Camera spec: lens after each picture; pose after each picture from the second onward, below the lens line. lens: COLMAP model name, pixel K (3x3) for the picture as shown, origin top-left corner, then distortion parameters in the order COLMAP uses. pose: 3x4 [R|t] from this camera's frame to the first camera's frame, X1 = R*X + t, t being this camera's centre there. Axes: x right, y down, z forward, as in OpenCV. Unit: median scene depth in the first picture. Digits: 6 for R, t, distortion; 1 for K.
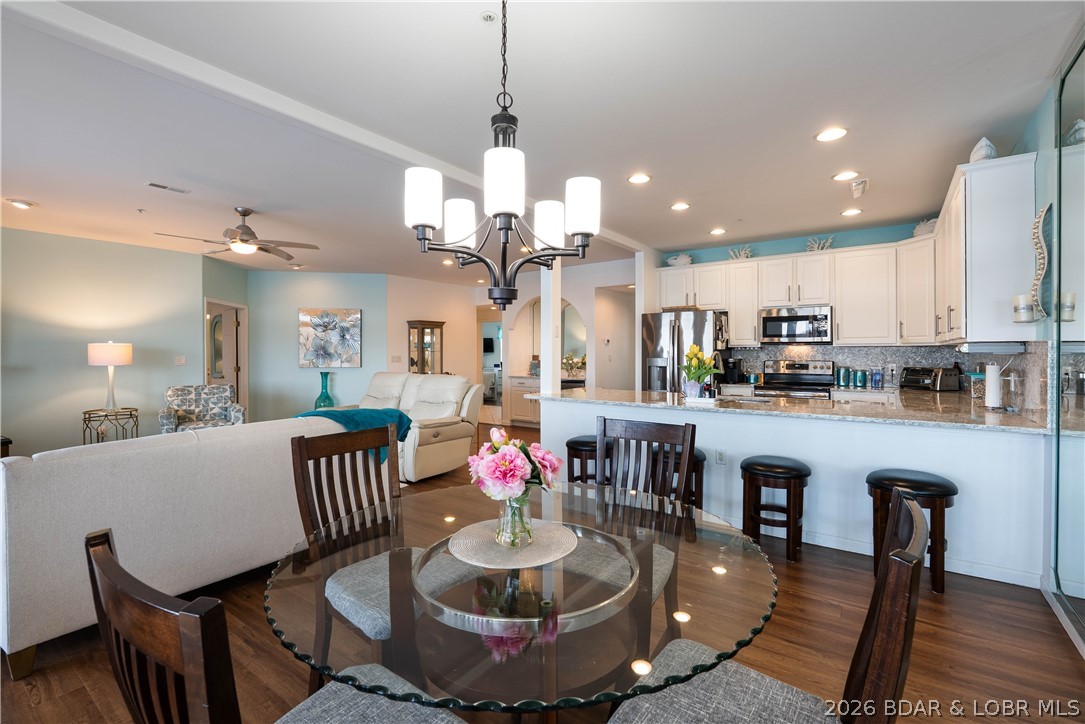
lens RADIAL K [[483.0, 0, 547.6], [0, 483.0, 357.0], [0, 0, 1]] dist [-0.005414, 0.000269]
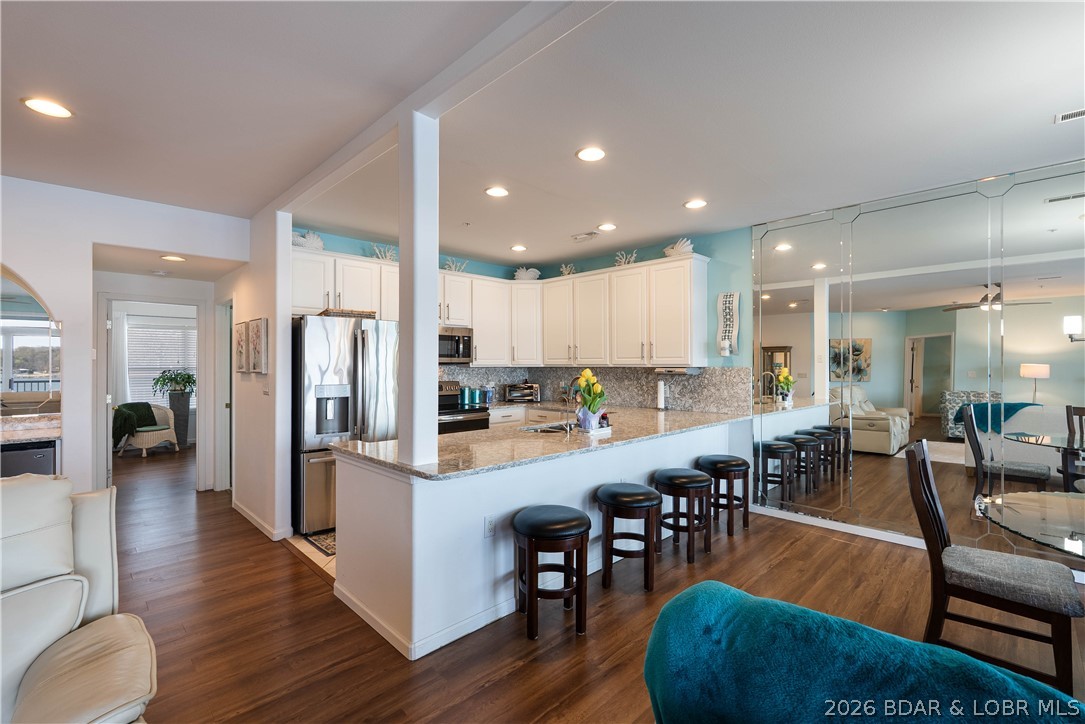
lens RADIAL K [[483.0, 0, 547.4], [0, 483.0, 368.3], [0, 0, 1]] dist [-0.005414, 0.000269]
pose [[0.166888, -0.008291, 0.985941, -0.385744], [0.007843, 0.999944, 0.007081, -0.024297], [-0.985945, 0.006551, 0.166944, 0.620609]]
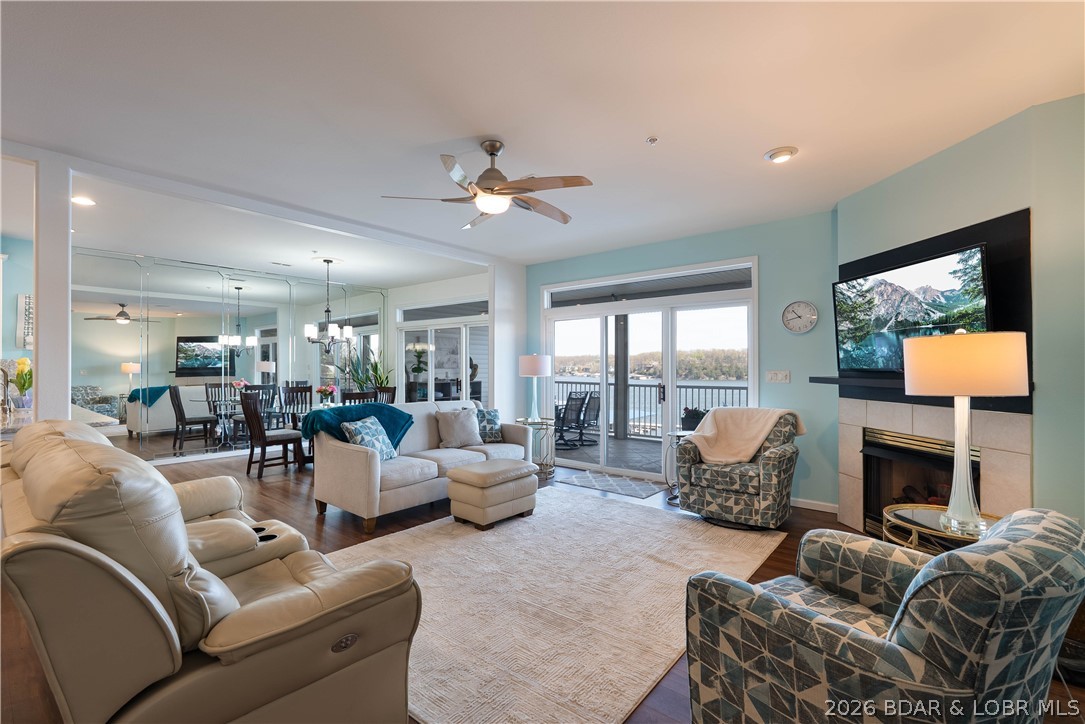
lens RADIAL K [[483.0, 0, 541.3], [0, 483.0, 362.2], [0, 0, 1]] dist [-0.005414, 0.000269]
pose [[-0.996102, 0.002402, 0.088174, -0.601009], [0.002490, 0.999997, 0.000894, -0.011465], [-0.088172, 0.001110, -0.996105, 1.295071]]
